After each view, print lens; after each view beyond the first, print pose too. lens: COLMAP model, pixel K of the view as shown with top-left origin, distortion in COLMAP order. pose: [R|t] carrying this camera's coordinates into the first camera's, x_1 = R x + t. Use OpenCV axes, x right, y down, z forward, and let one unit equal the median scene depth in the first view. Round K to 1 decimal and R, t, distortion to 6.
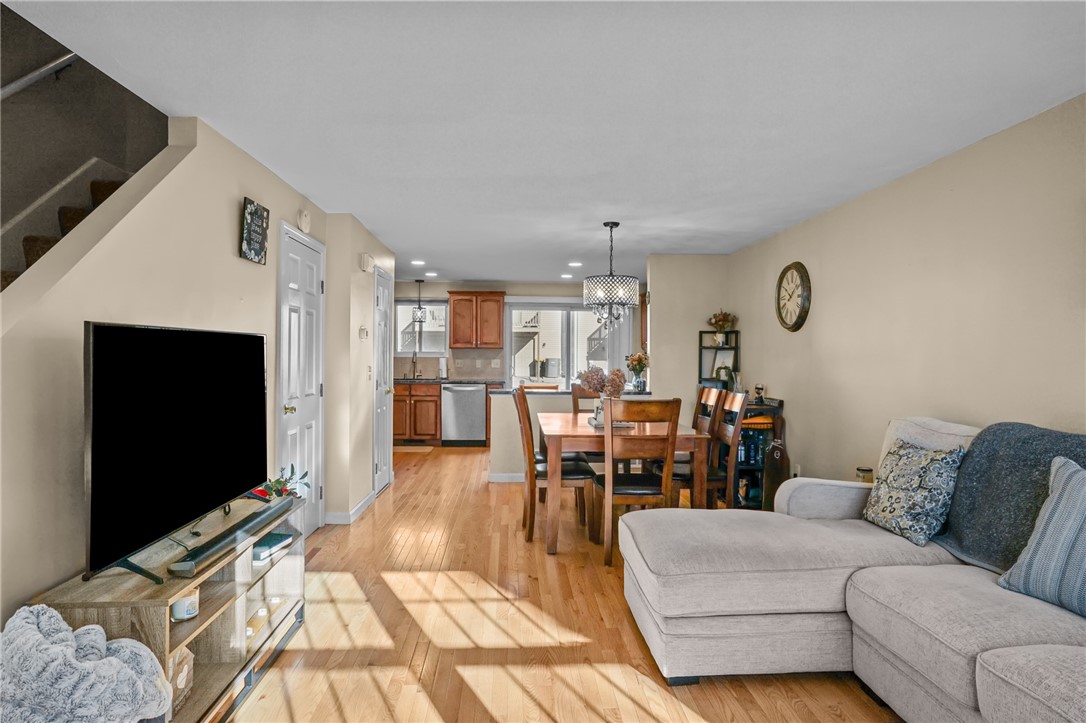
lens RADIAL K [[631.8, 0, 541.8], [0, 631.8, 356.7], [0, 0, 1]] dist [-0.045939, 0.041641]
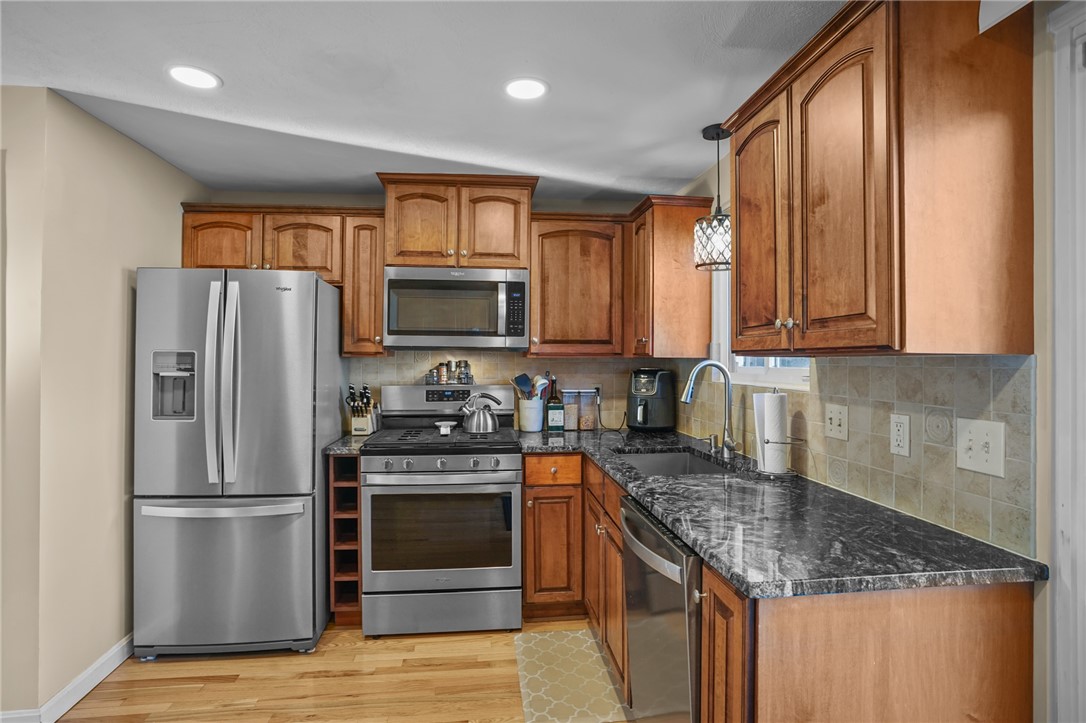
lens RADIAL K [[556.8, 0, 540.6], [0, 556.8, 355.6], [0, 0, 1]] dist [-0.075205, 0.040964]
pose [[0.055514, -0.013009, -0.998373, 0.083382], [-0.008970, 0.999868, -0.013528, -0.013307], [0.998418, 0.009707, 0.055390, 1.298374]]
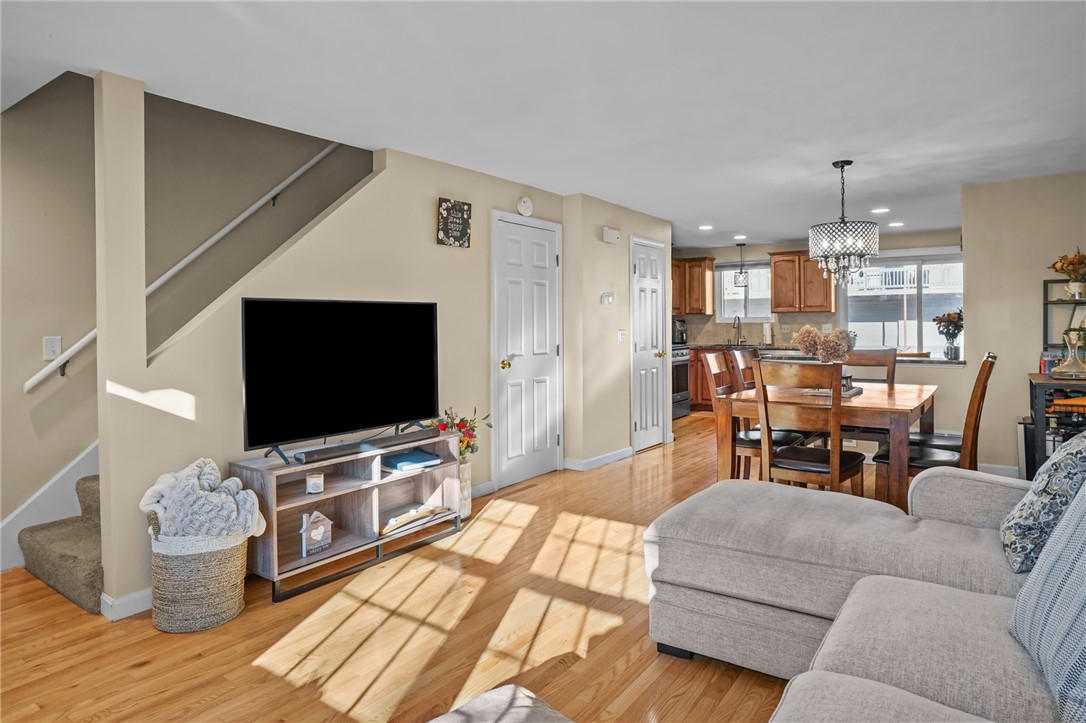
lens RADIAL K [[645.5, 0, 543.5], [0, 645.5, 325.4], [0, 0, 1]] dist [-0.048139, 0.043912]
pose [[0.783363, -0.012796, -0.621432, 0.262734], [0.011720, 0.999914, -0.005815, 0.010164], [0.621454, -0.002728, 0.783446, 0.045128]]
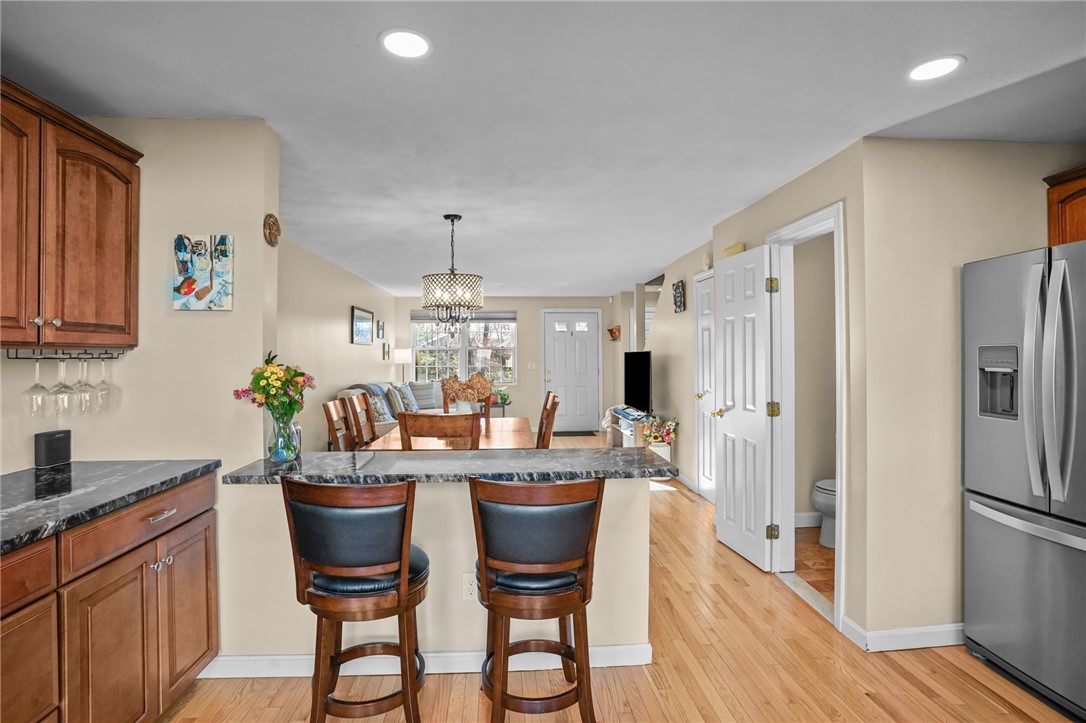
lens RADIAL K [[533.2, 0, 542.4], [0, 533.2, 353.8], [0, 0, 1]] dist [-0.079347, 0.035214]
pose [[-0.999807, -0.002061, -0.019555, -0.002252], [-0.002100, 0.999996, 0.001977, -0.013653], [0.019551, 0.002017, -0.999807, 1.395359]]
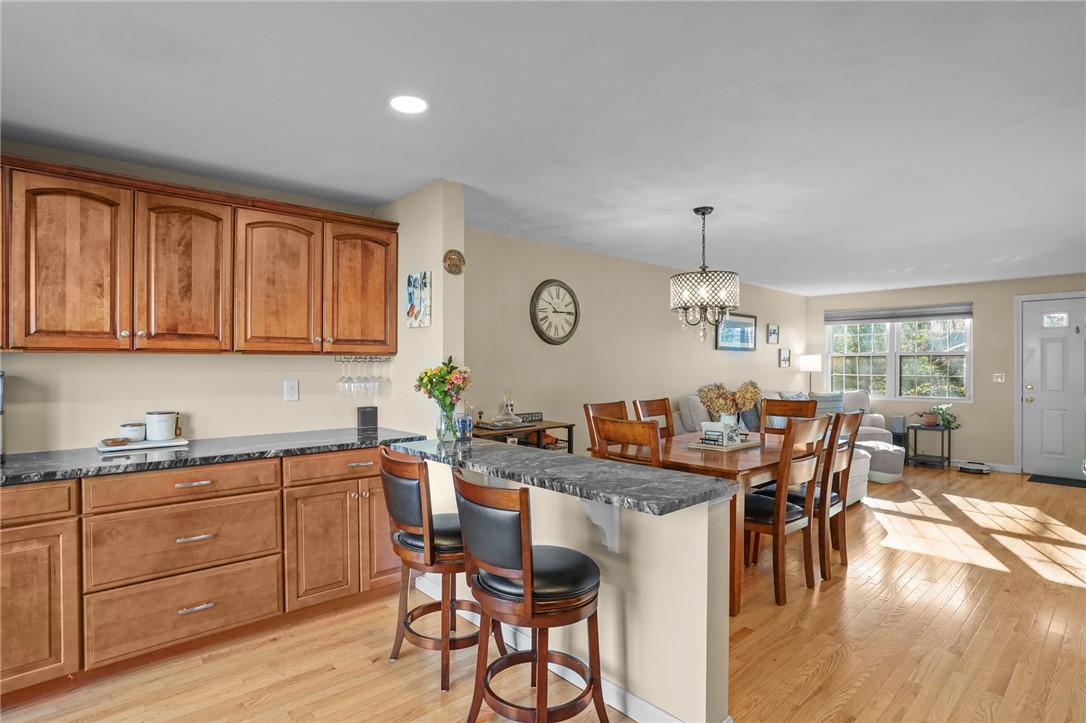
lens RADIAL K [[554.2, 0, 539.1], [0, 554.2, 363.0], [0, 0, 1]] dist [-0.075173, 0.038247]
pose [[-0.630682, -0.005938, 0.776019, -0.245986], [-0.001624, 0.999979, 0.006331, -0.011684], [-0.776040, 0.002732, -0.630678, 1.285120]]
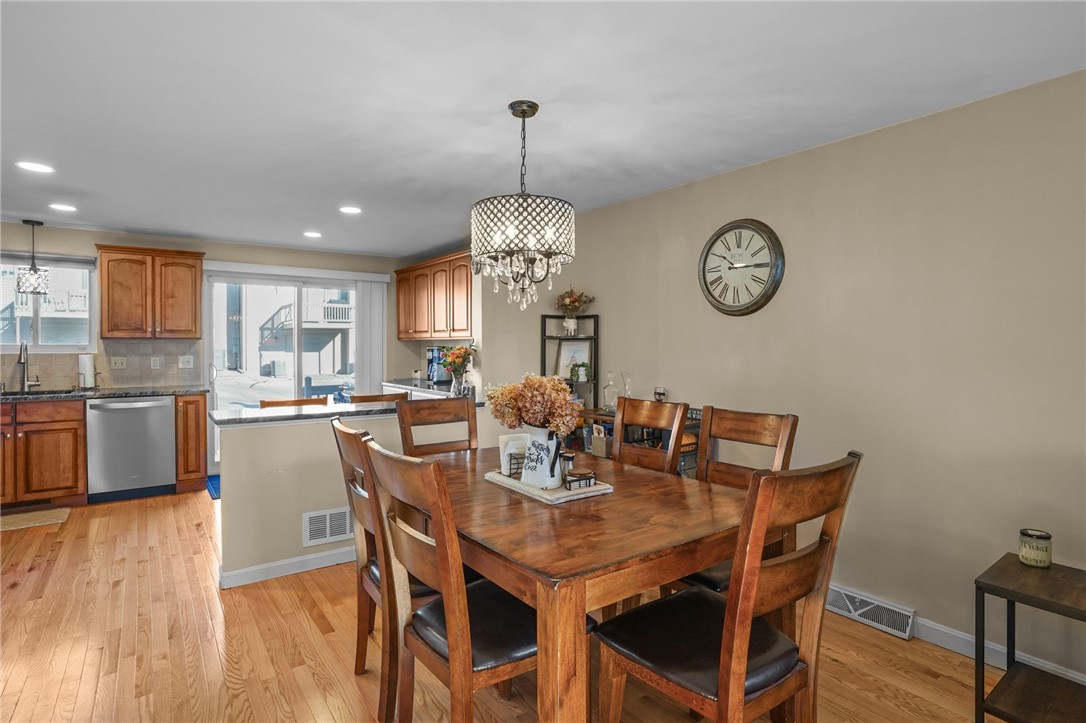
lens RADIAL K [[555.9, 0, 542.8], [0, 555.9, 348.5], [0, 0, 1]] dist [-0.074883, 0.038770]
pose [[0.835401, -0.010170, 0.549547, -0.106821], [0.006936, 0.999944, 0.007962, -0.007149], [-0.549597, -0.002840, 0.835425, 0.475340]]
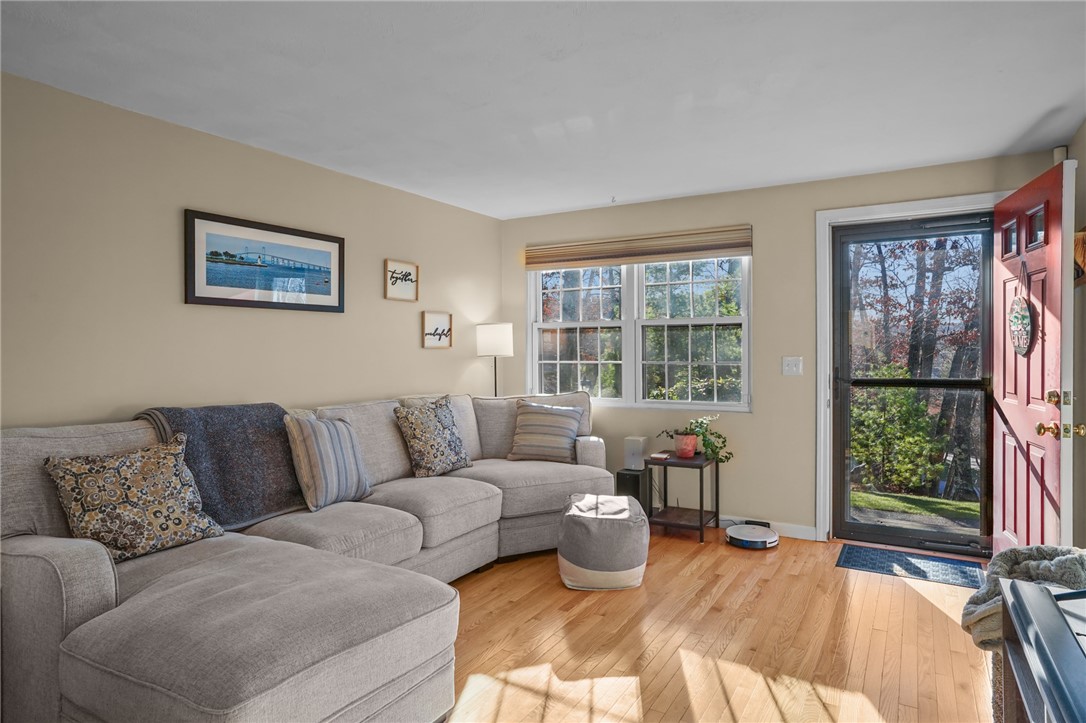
lens RADIAL K [[642.6, 0, 549.2], [0, 642.6, 341.9], [0, 0, 1]] dist [-0.049762, 0.042312]
pose [[-0.834870, 0.003221, 0.550438, -0.158183], [0.002484, 0.999995, -0.002083, -0.000224], [-0.550442, -0.000372, -0.834874, 0.635868]]
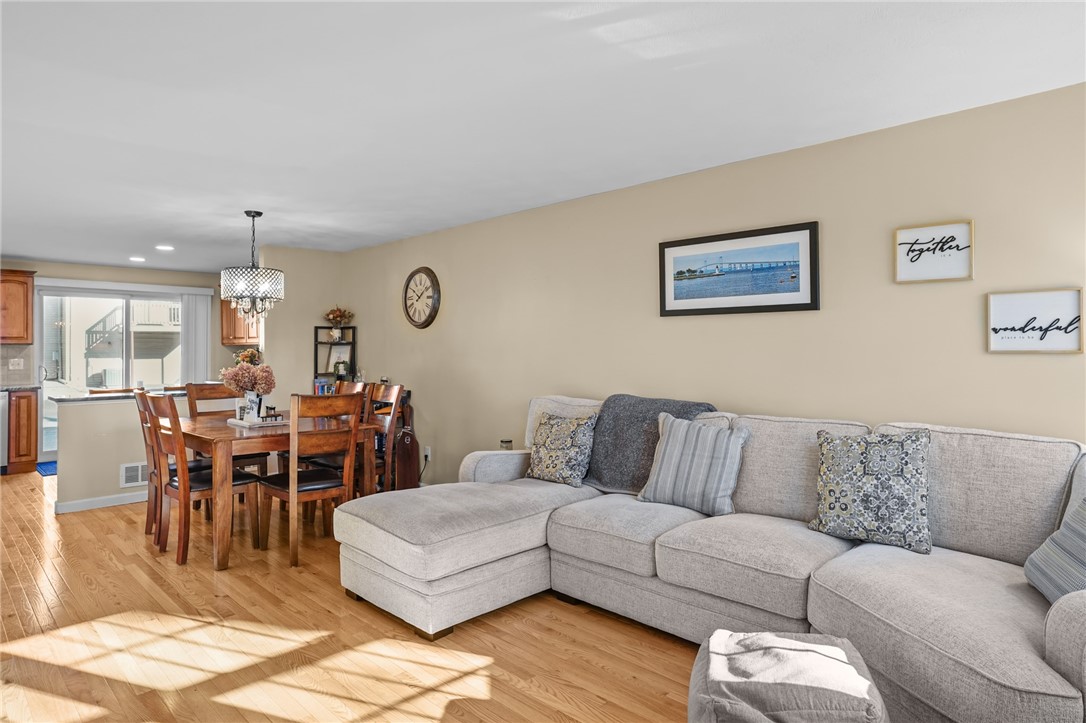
lens RADIAL K [[642.6, 0, 549.2], [0, 642.6, 341.9], [0, 0, 1]] dist [-0.049762, 0.042312]
pose [[0.742397, -0.002638, 0.669955, -0.158873], [0.011814, 0.999888, -0.009155, -0.002306], [-0.669856, 0.014711, 0.742345, -0.004387]]
